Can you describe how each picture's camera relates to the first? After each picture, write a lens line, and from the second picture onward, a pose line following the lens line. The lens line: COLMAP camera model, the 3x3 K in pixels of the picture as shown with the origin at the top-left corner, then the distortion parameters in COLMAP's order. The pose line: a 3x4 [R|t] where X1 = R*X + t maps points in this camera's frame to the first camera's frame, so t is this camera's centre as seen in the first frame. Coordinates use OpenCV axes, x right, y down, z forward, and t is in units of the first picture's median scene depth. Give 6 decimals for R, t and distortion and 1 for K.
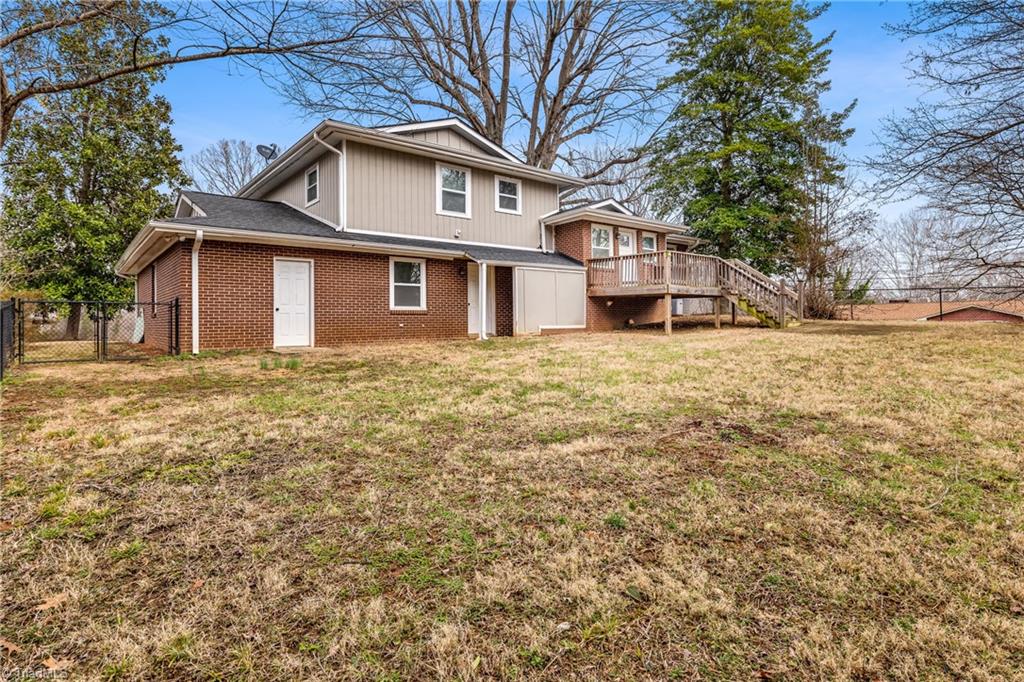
lens RADIAL K [[550.8, 0, 513.2], [0, 550.8, 333.4], [0, 0, 1]] dist [0.000844, 0.000422]
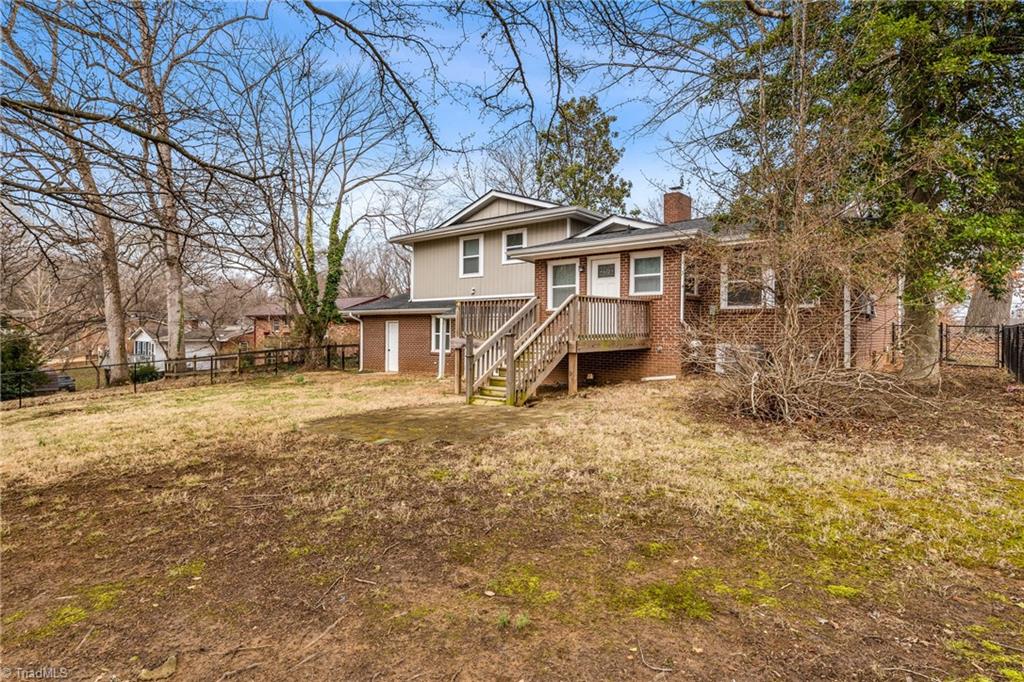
lens RADIAL K [[550.8, 0, 504.2], [0, 550.8, 333.8], [0, 0, 1]] dist [0.000844, 0.000422]
pose [[0.155156, 0.017192, -0.987740, 1.134344], [-0.017928, 0.999733, 0.014585, -0.106333], [0.987727, 0.015445, 0.155423, 0.893146]]
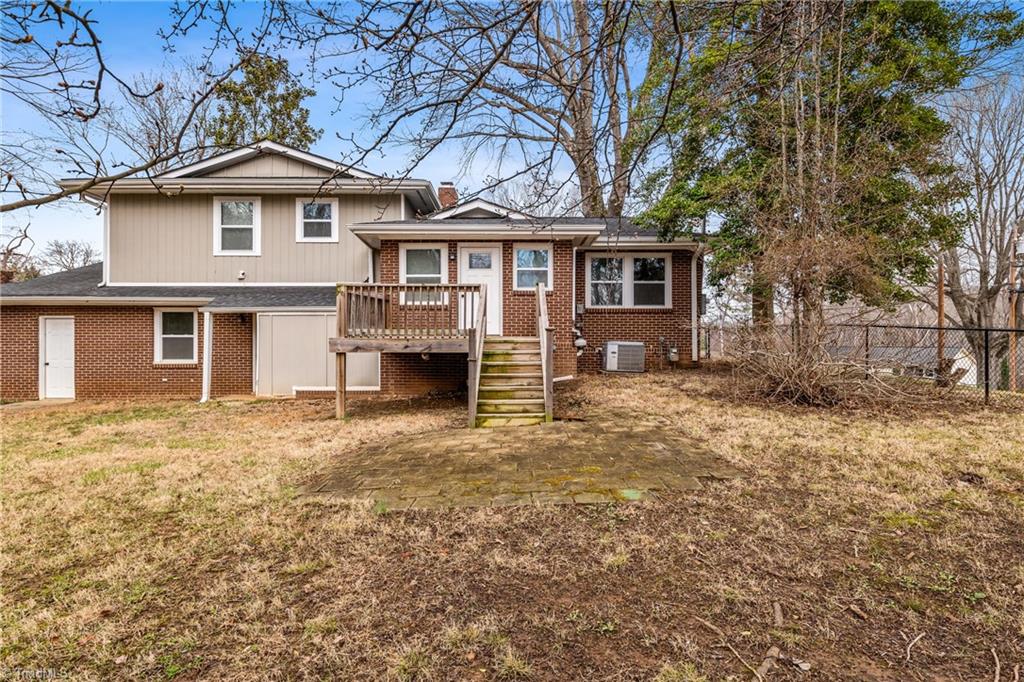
lens RADIAL K [[550.8, 0, 515.6], [0, 550.8, 341.1], [0, 0, 1]] dist [0.000844, 0.000422]
pose [[0.772761, 0.014019, -0.634542, 0.799106], [-0.015586, 0.999874, 0.003110, -0.087385], [0.634506, 0.007487, 0.772882, 0.612010]]
